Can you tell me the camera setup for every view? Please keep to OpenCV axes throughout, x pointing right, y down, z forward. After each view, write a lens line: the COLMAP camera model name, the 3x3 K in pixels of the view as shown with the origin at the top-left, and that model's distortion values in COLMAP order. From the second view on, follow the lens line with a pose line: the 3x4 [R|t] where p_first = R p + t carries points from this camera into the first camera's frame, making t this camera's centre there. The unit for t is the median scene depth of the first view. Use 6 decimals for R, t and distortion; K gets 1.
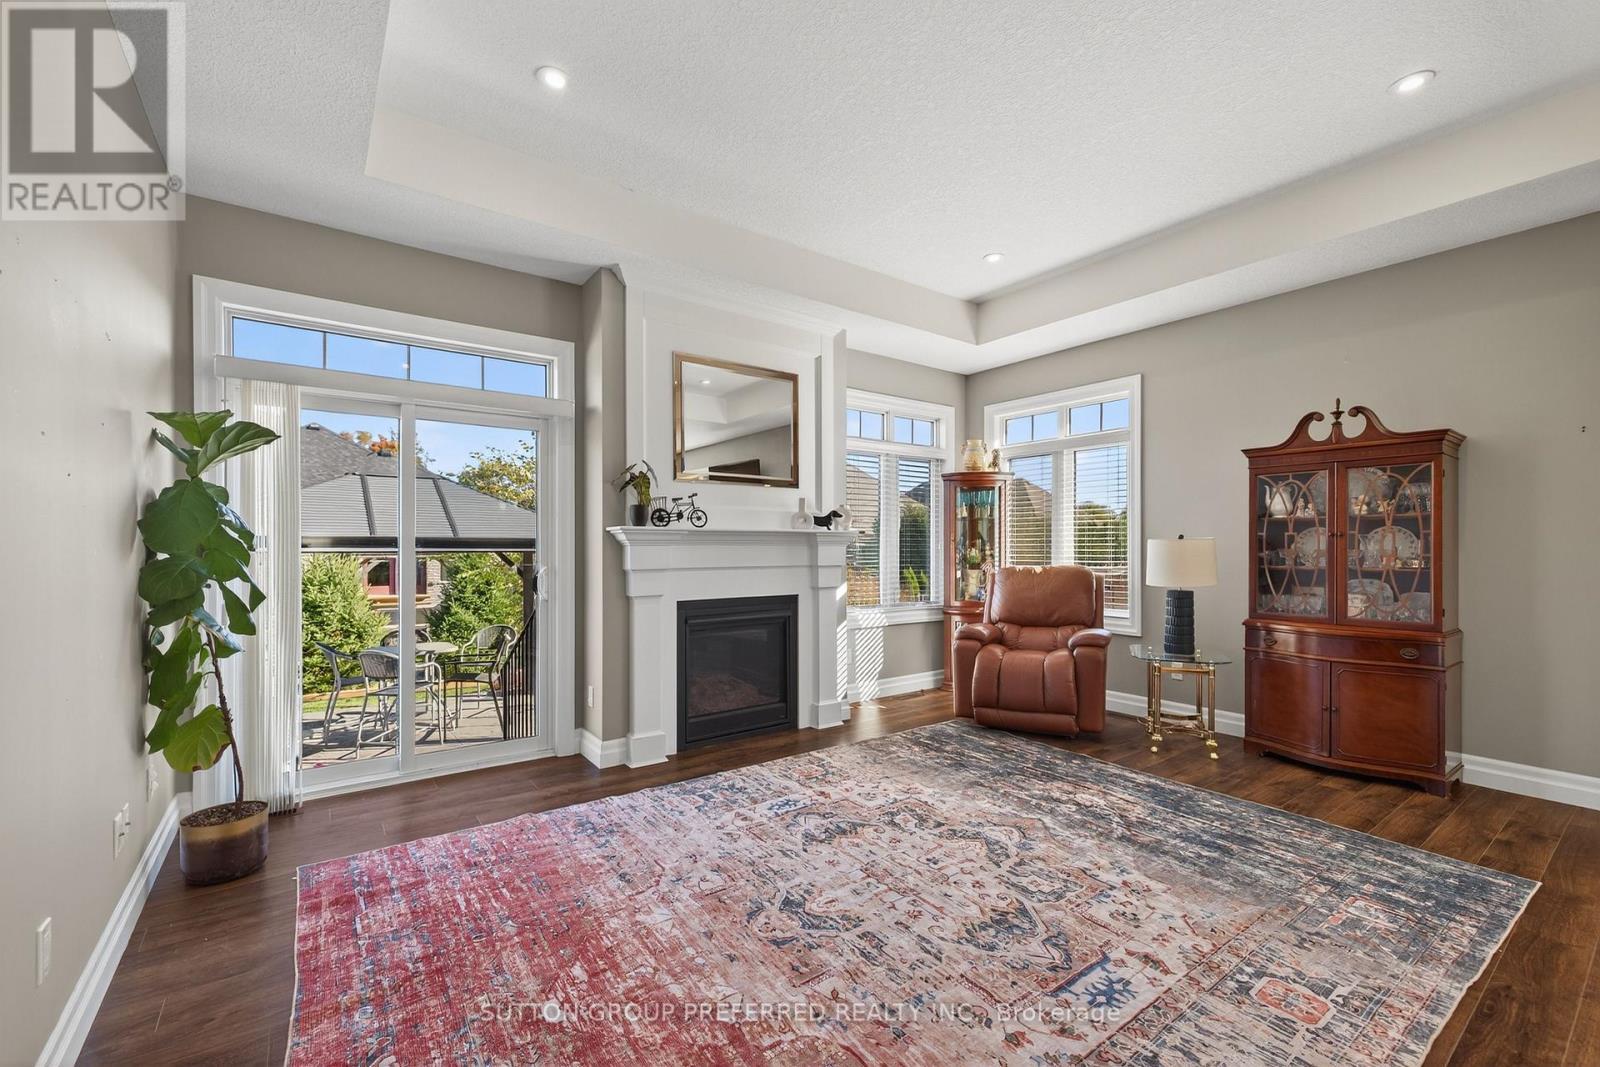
lens RADIAL K [[673.8, 0, 803.1], [0, 673.8, 543.8], [0, 0, 1]] dist [0.004397, -0.001065]
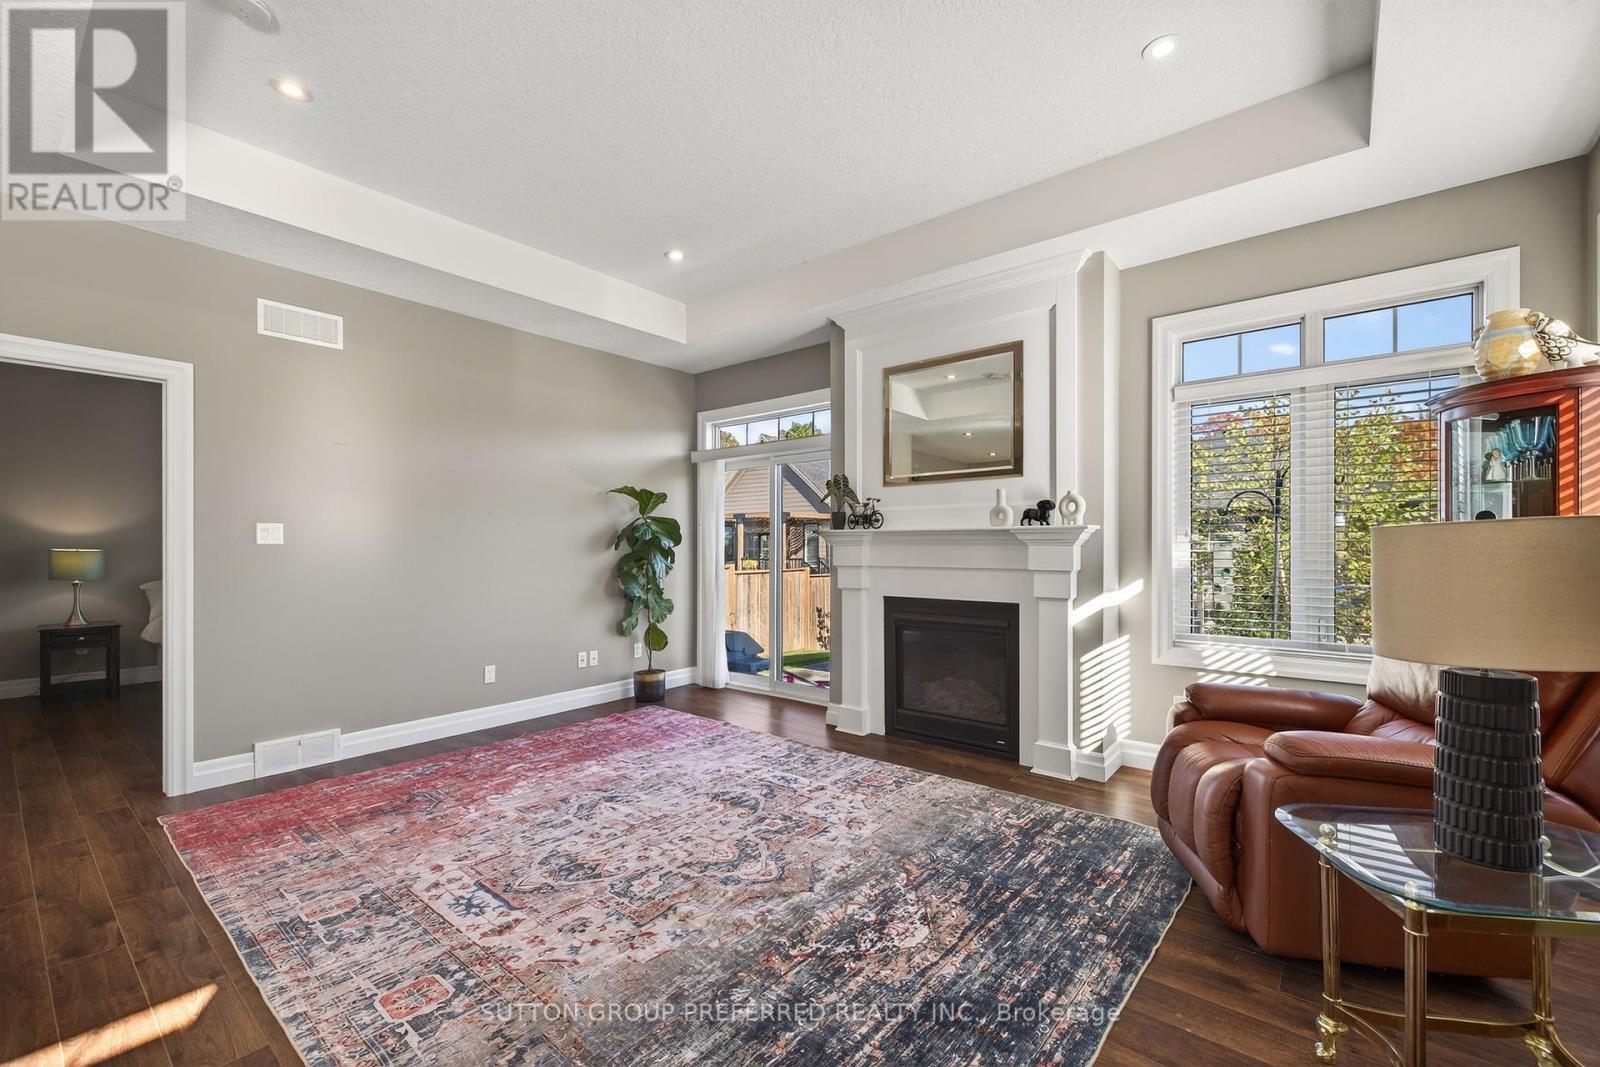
lens RADIAL K [[673.8, 0, 793.9], [0, 673.8, 545.8], [0, 0, 1]] dist [0.004397, -0.001065]
pose [[0.234574, -0.001401, -0.972097, 0.897196], [0.005981, 0.999982, 0.000002, 0.002216], [0.972080, -0.005814, 0.234578, 0.642815]]
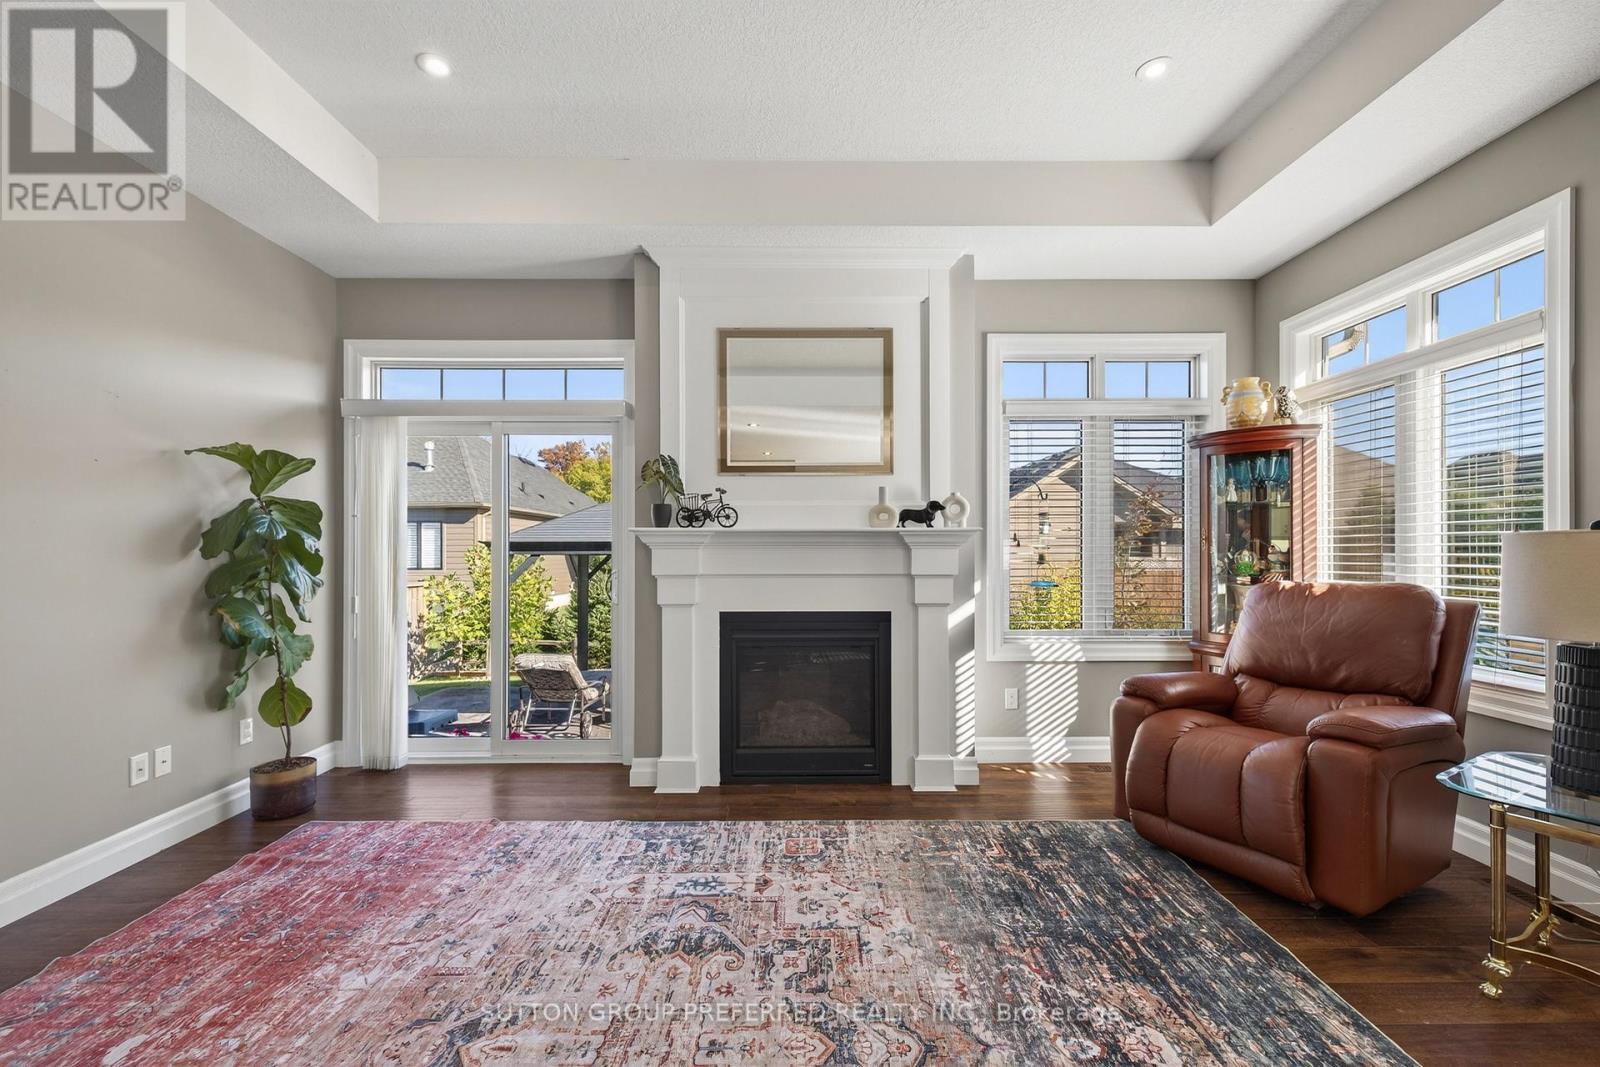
lens RADIAL K [[673.8, 0, 801.5], [0, 673.8, 549.4], [0, 0, 1]] dist [0.004397, -0.001065]
pose [[0.807928, -0.002686, -0.589275, 0.443154], [0.004800, 0.999986, 0.002024, 0.002228], [0.589261, -0.004464, 0.807930, 0.378516]]
